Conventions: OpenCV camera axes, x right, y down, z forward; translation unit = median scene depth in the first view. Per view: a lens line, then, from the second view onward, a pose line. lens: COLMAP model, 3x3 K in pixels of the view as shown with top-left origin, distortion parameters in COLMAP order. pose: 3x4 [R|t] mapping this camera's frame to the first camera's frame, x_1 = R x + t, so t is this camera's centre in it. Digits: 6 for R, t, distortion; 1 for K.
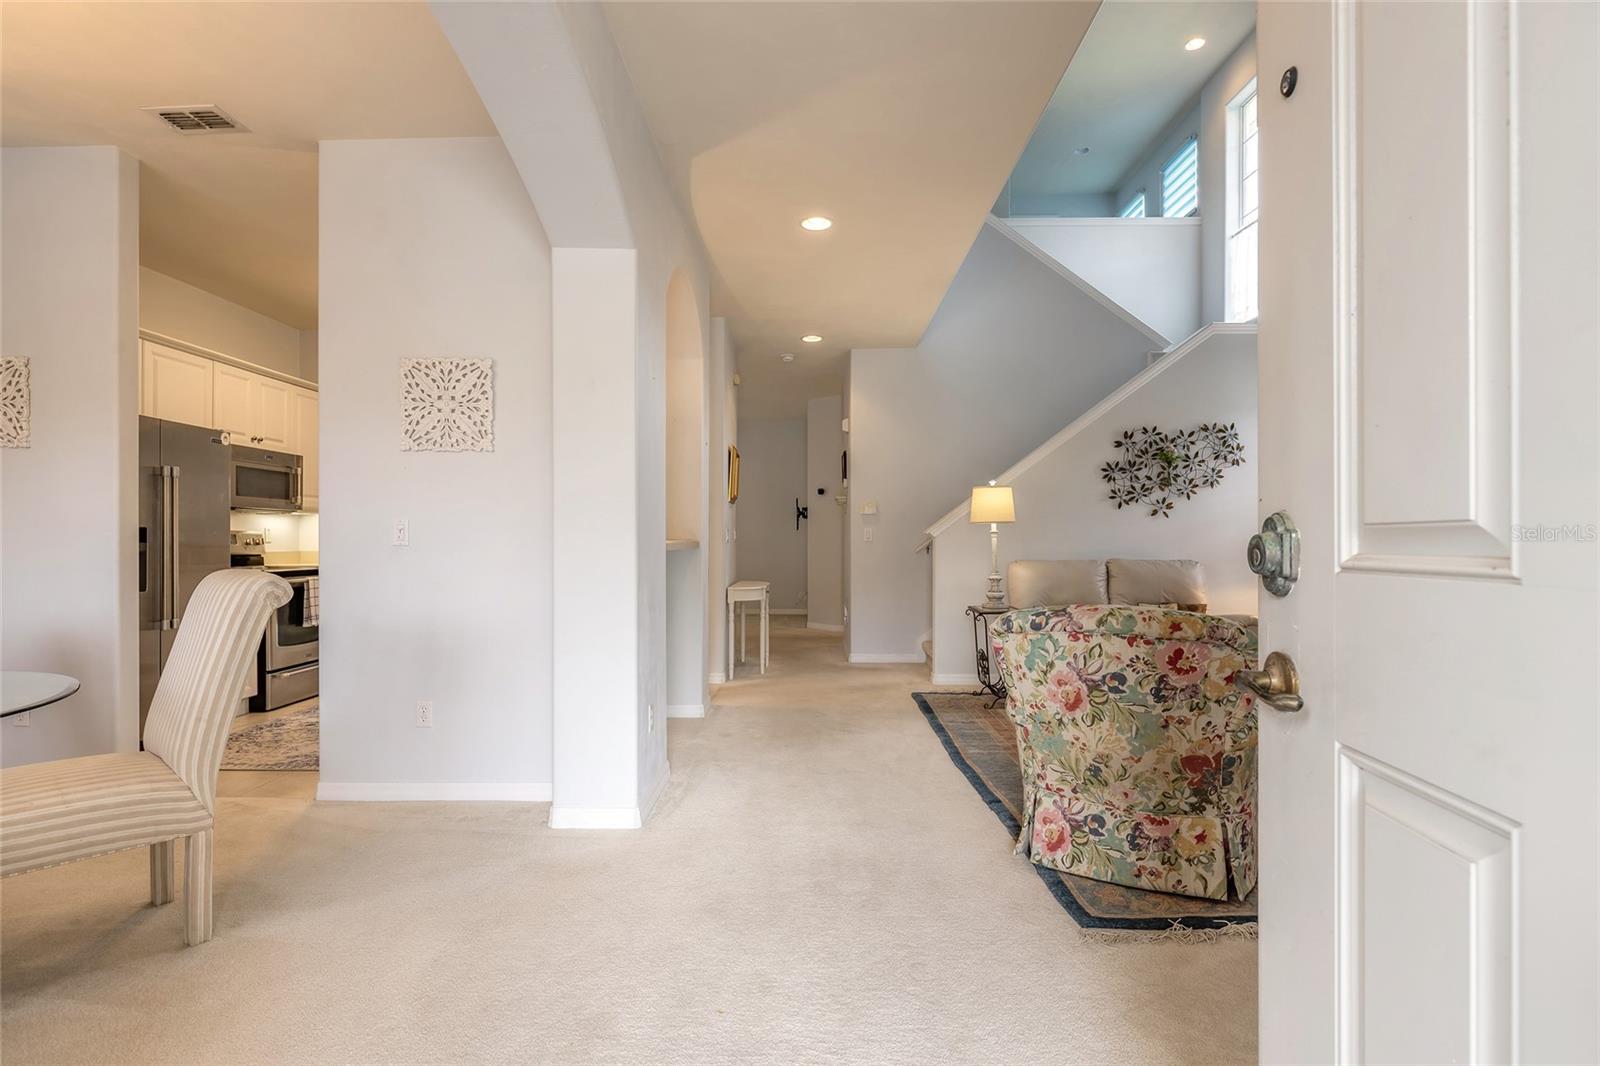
lens RADIAL K [[777.4, 0, 799.5], [0, 777.4, 536.4], [0, 0, 1]] dist [-0.000999, 0.000378]
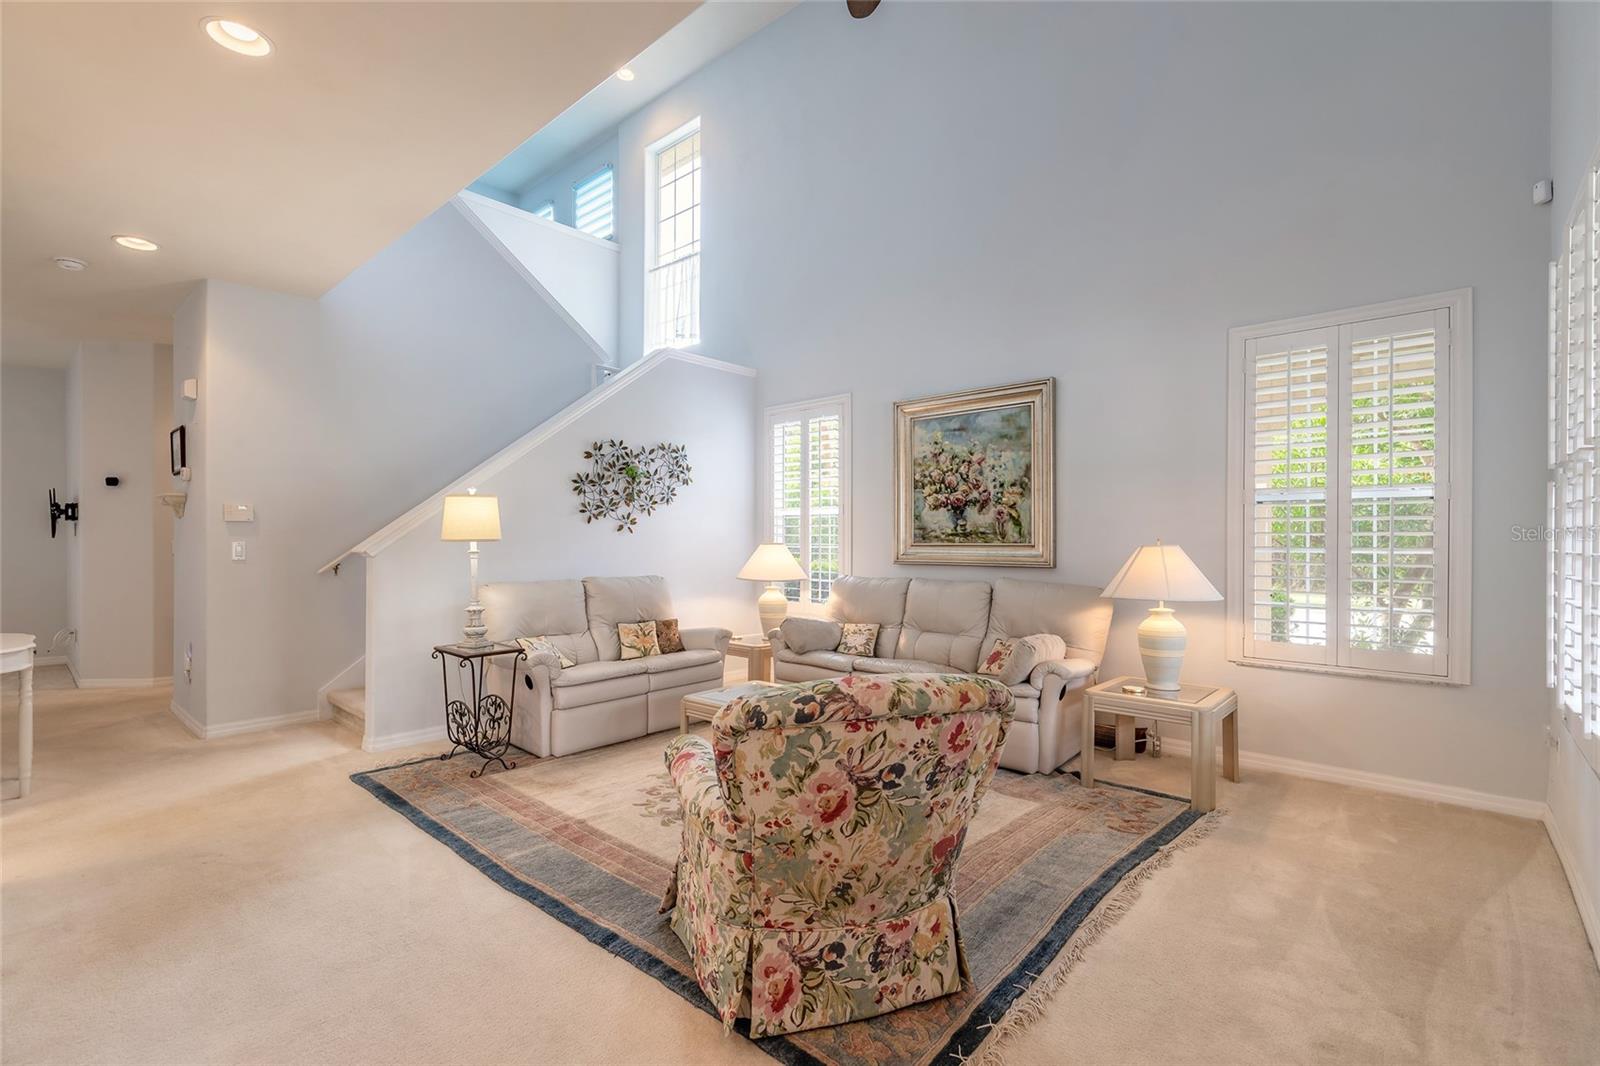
lens RADIAL K [[722.0, 0, 798.3], [0, 722.0, 538.7], [0, 0, 1]] dist [0.007719, -0.000752]
pose [[0.663712, 0.002413, 0.747984, -0.176678], [-0.005098, 0.999986, 0.001298, -0.045038], [-0.747971, -0.004674, 0.663715, 0.523153]]
